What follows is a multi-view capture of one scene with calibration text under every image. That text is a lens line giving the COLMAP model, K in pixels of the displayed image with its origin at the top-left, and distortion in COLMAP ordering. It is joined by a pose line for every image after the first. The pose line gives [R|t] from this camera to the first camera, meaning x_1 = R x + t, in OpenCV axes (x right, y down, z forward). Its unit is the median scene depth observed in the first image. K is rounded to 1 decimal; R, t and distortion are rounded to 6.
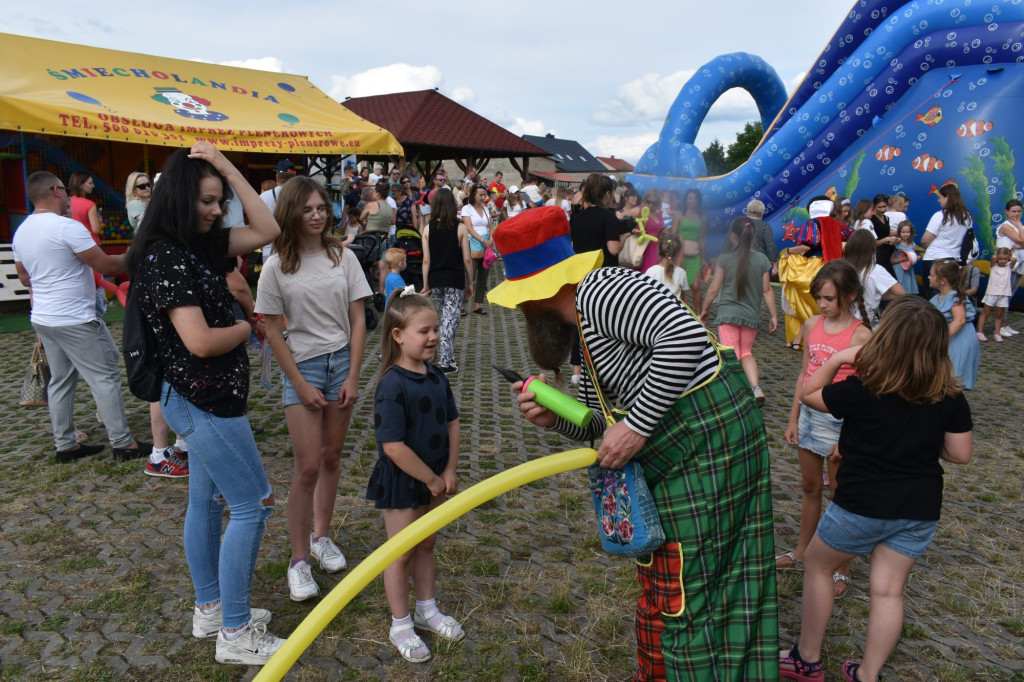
lens RADIAL K [[796.9, 0, 490.1], [0, 796.9, 344.8], [0, 0, 1]] dist [-0.032918, 0.030655]
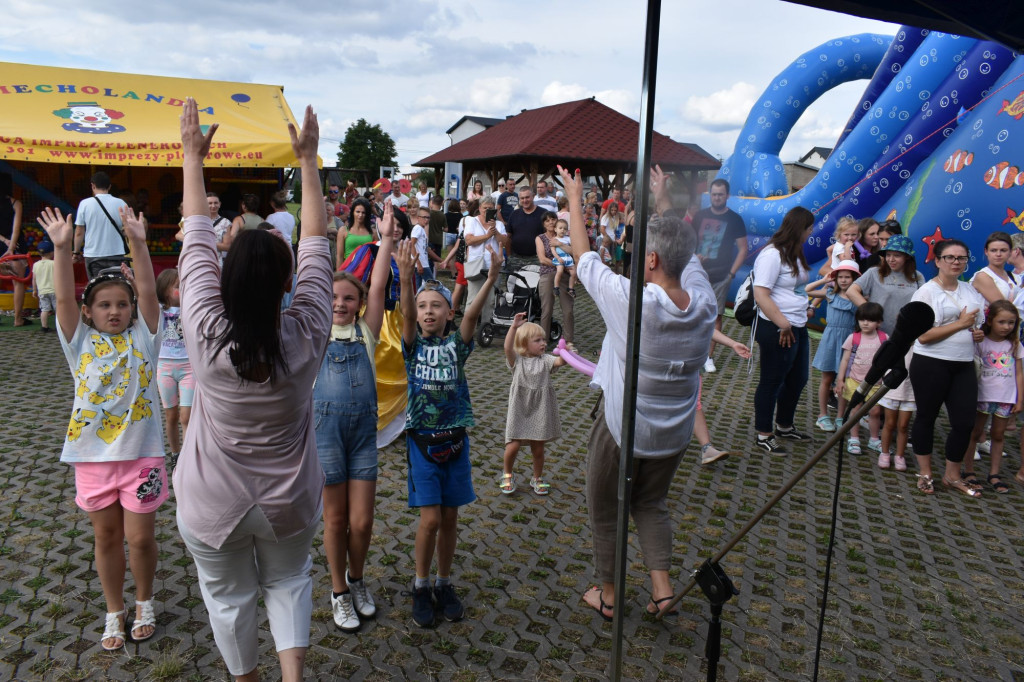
lens RADIAL K [[796.9, 0, 510.1], [0, 796.9, 337.5], [0, 0, 1]] dist [-0.032918, 0.030655]
pose [[0.925697, 0.073731, -0.371010, 0.423580], [-0.085063, 0.996274, -0.014248, -0.052935], [0.368577, 0.044748, 0.928520, 0.250769]]
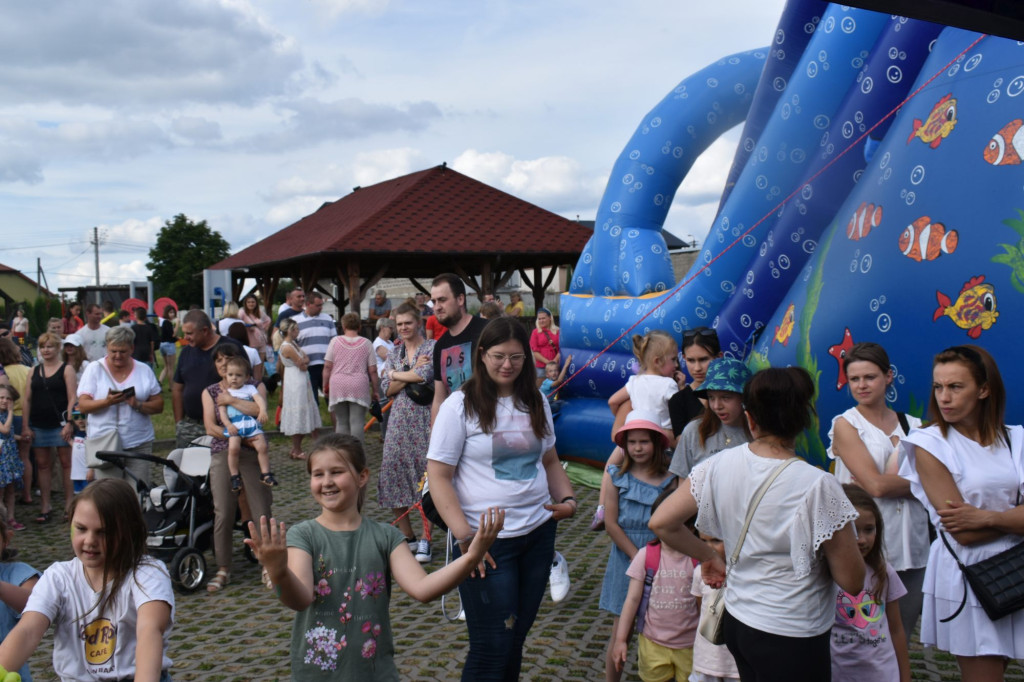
lens RADIAL K [[1086.1, 0, 543.6], [0, 1086.1, 332.9], [0, 0, 1]] dist [0.019988, 0.000000]
pose [[0.953455, -0.044507, -0.298233, 0.526504], [-0.005486, 0.986323, -0.164735, -0.094570], [0.301486, 0.158703, 0.940170, 0.444391]]
